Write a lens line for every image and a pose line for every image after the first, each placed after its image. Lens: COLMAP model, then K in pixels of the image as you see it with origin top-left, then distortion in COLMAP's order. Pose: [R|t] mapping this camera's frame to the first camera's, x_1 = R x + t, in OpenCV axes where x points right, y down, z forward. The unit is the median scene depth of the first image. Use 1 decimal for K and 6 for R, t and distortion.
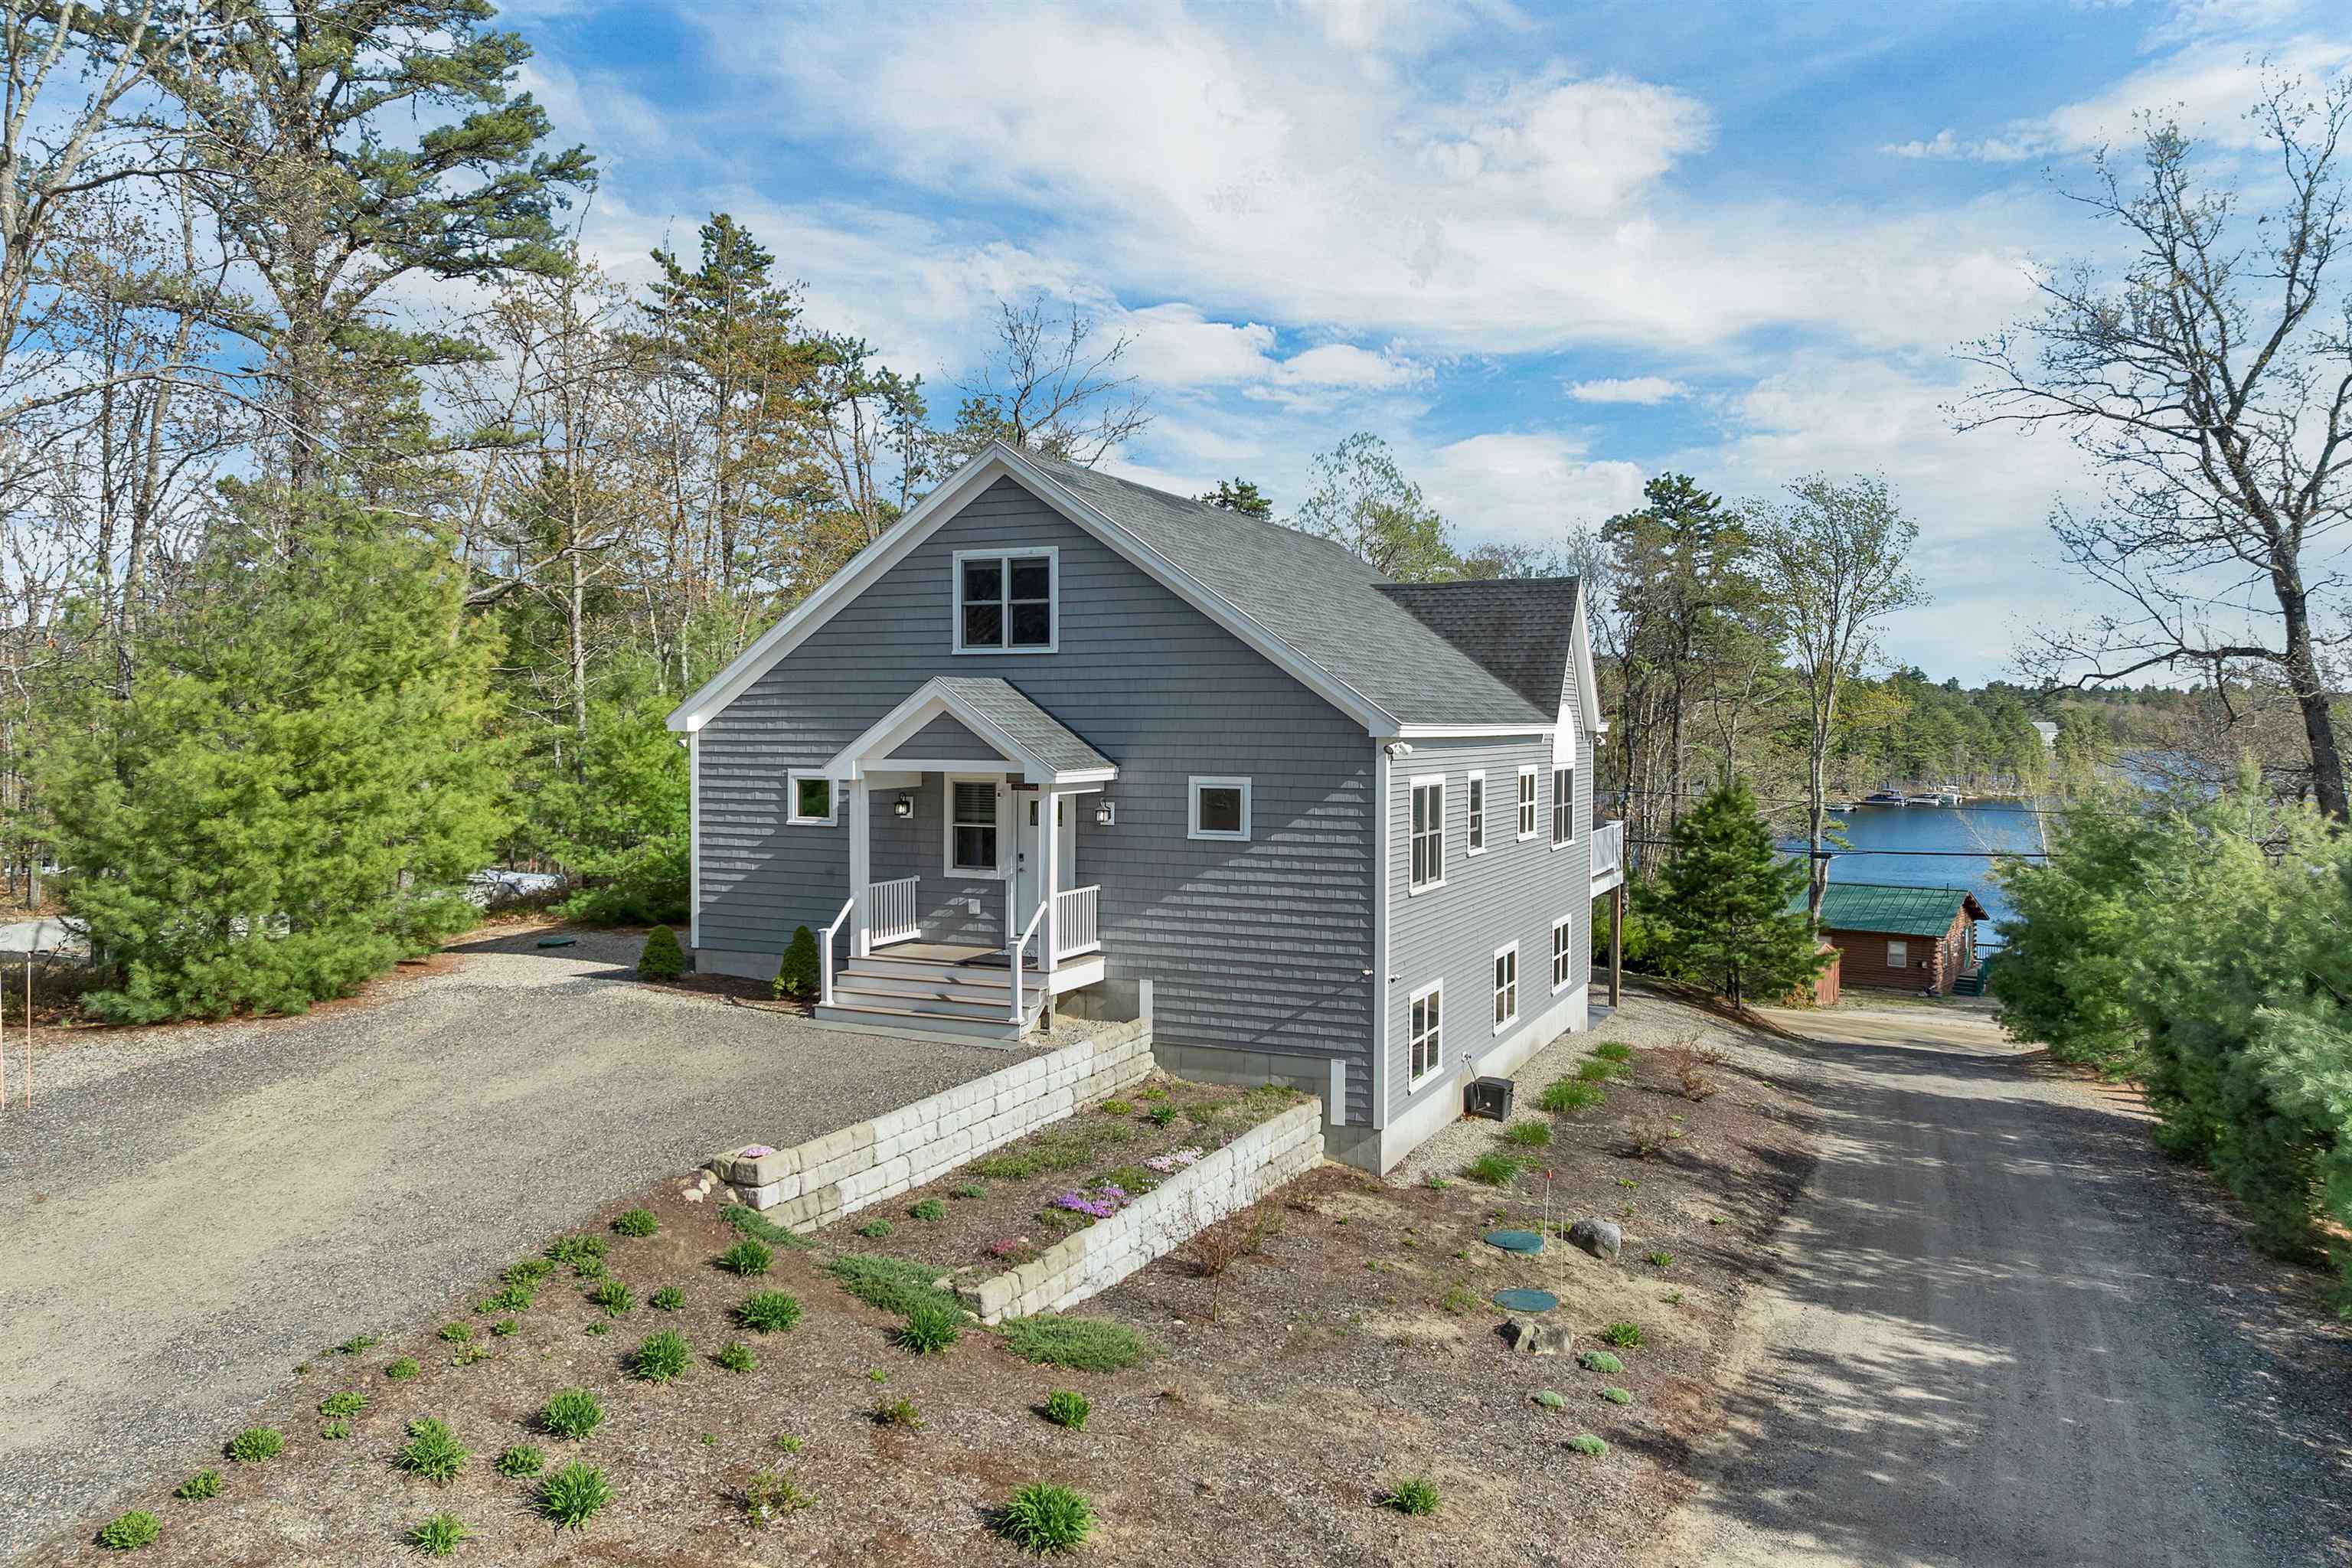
lens RADIAL K [[1674.8, 0, 1176.0], [0, 1674.8, 784.0], [0, 0, 1]] dist [0.035287, -0.102804]
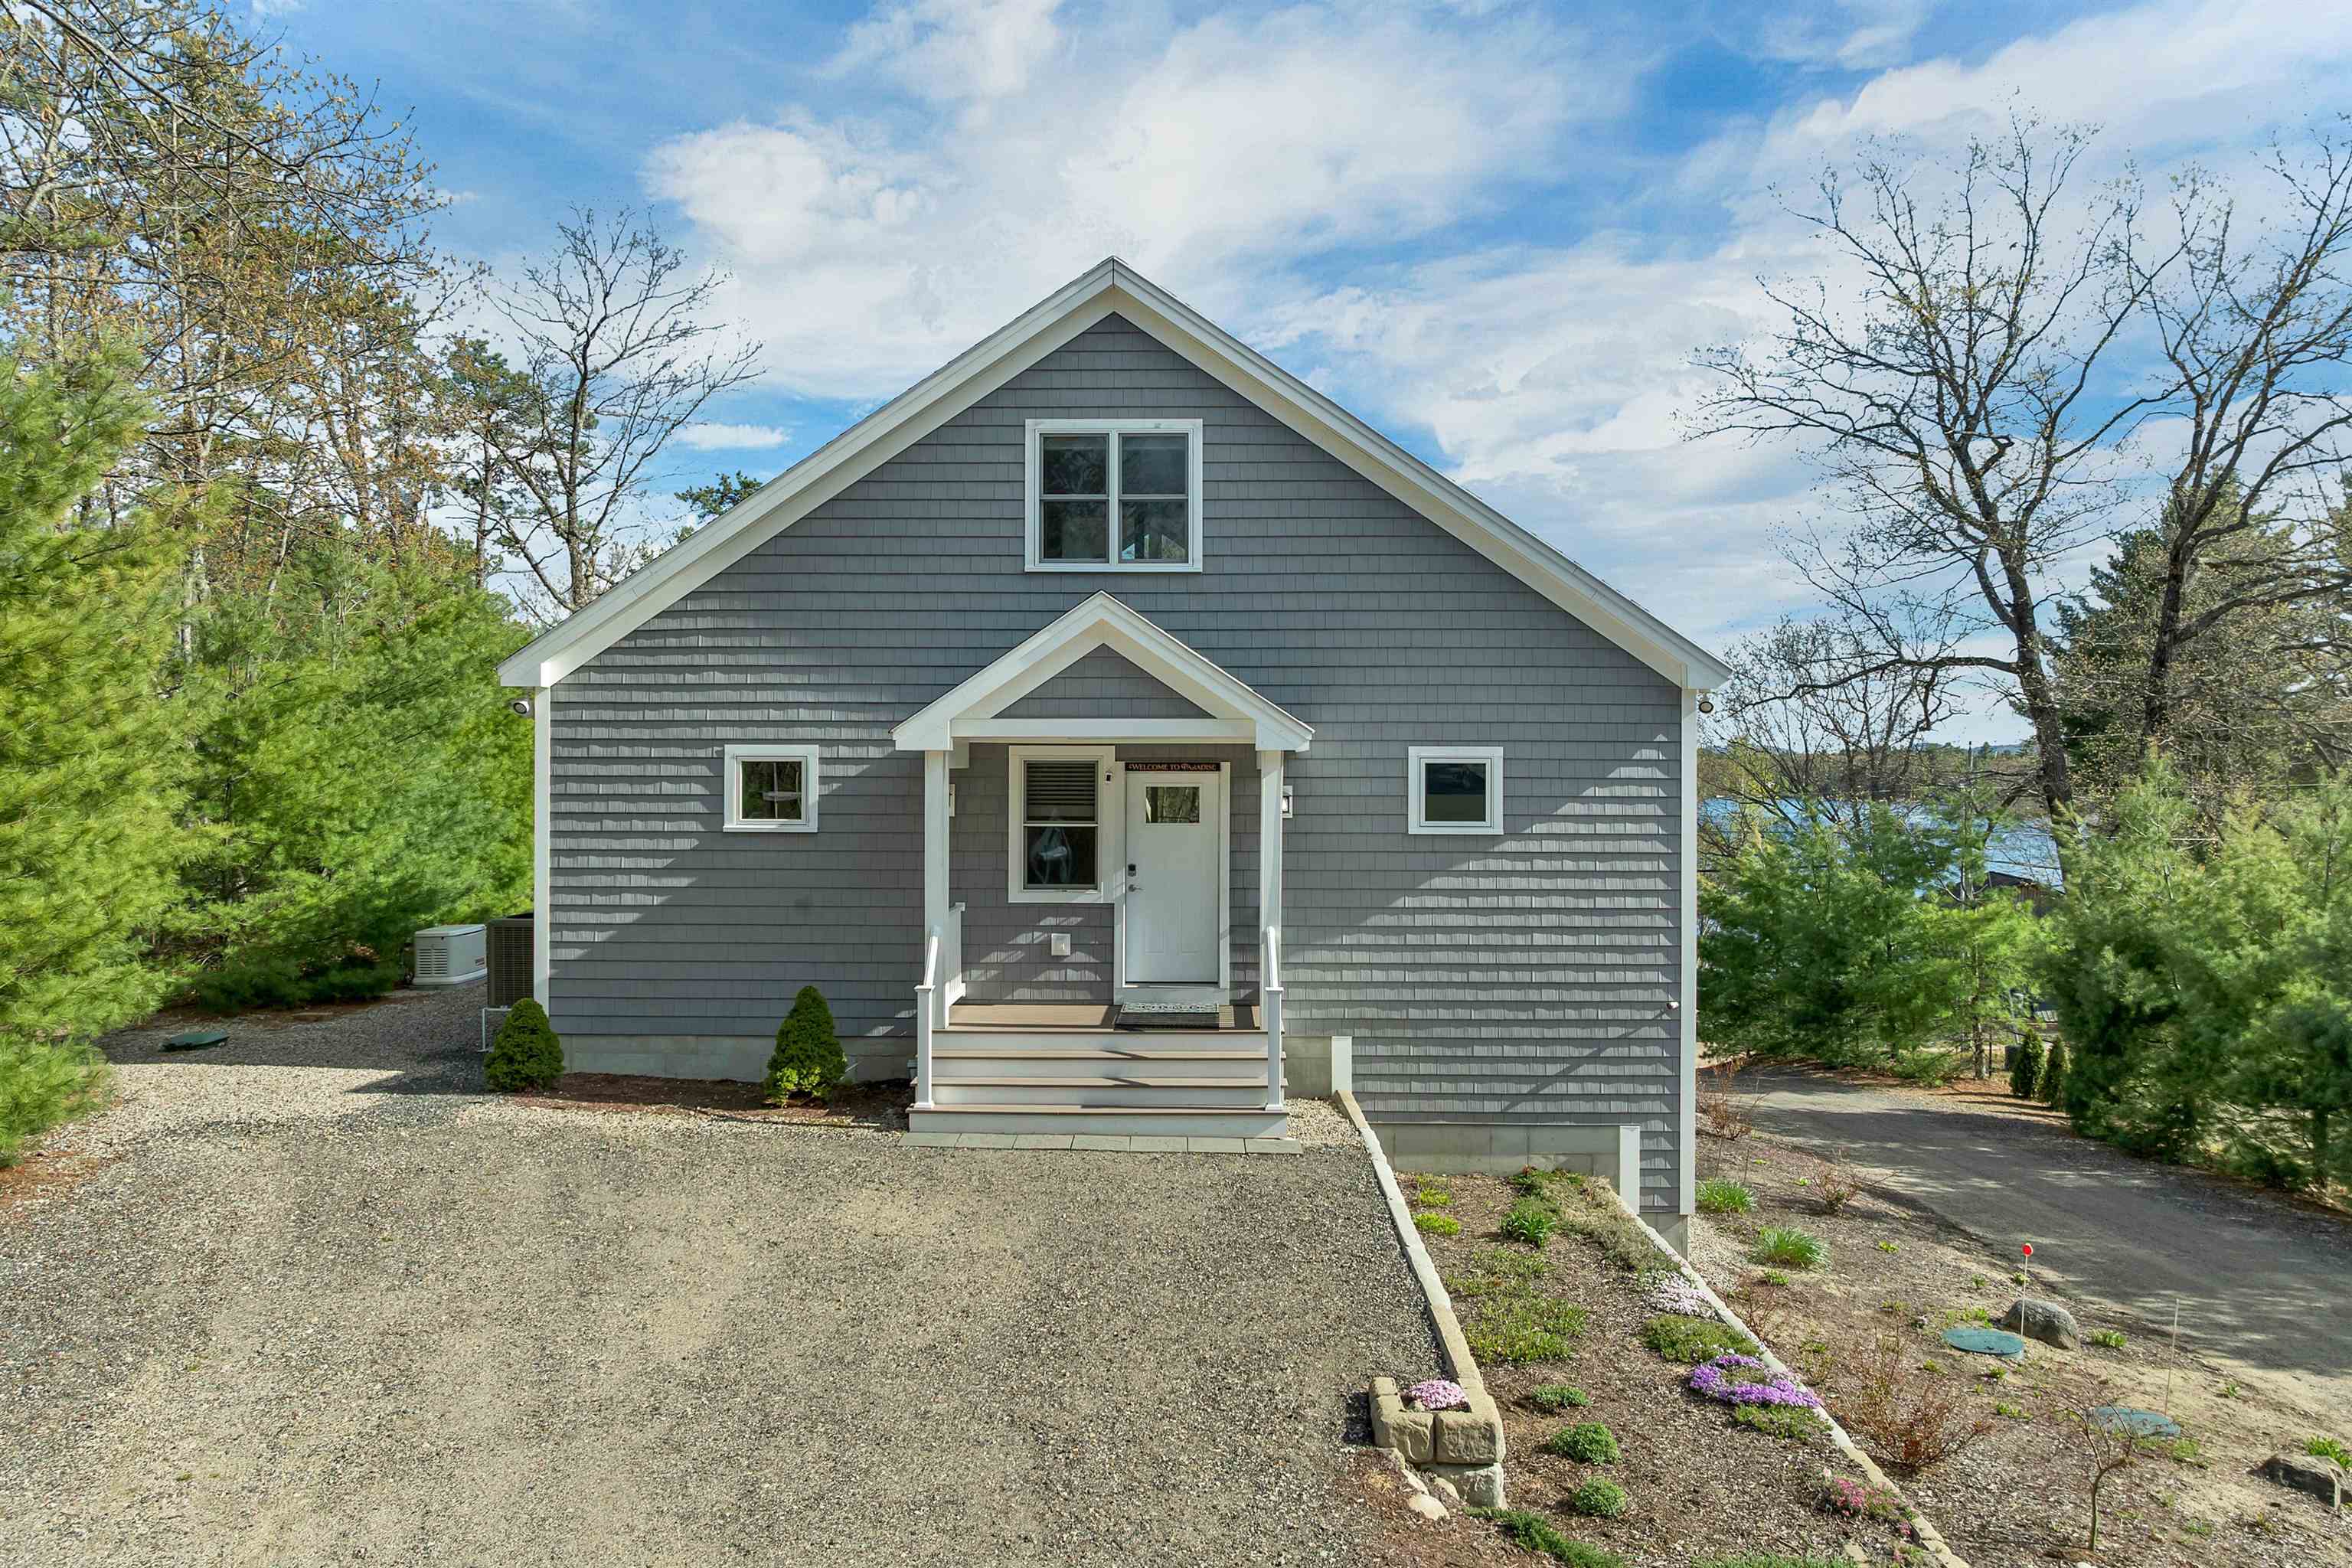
lens RADIAL K [[1678.3, 0, 1176.0], [0, 1678.3, 784.0], [0, 0, 1]] dist [0.000930, -0.029646]
pose [[0.915008, -0.002640, 0.403428, -0.373438], [0.015470, 0.999473, -0.028548, 0.030246], [-0.403140, 0.032363, 0.914566, 0.383269]]
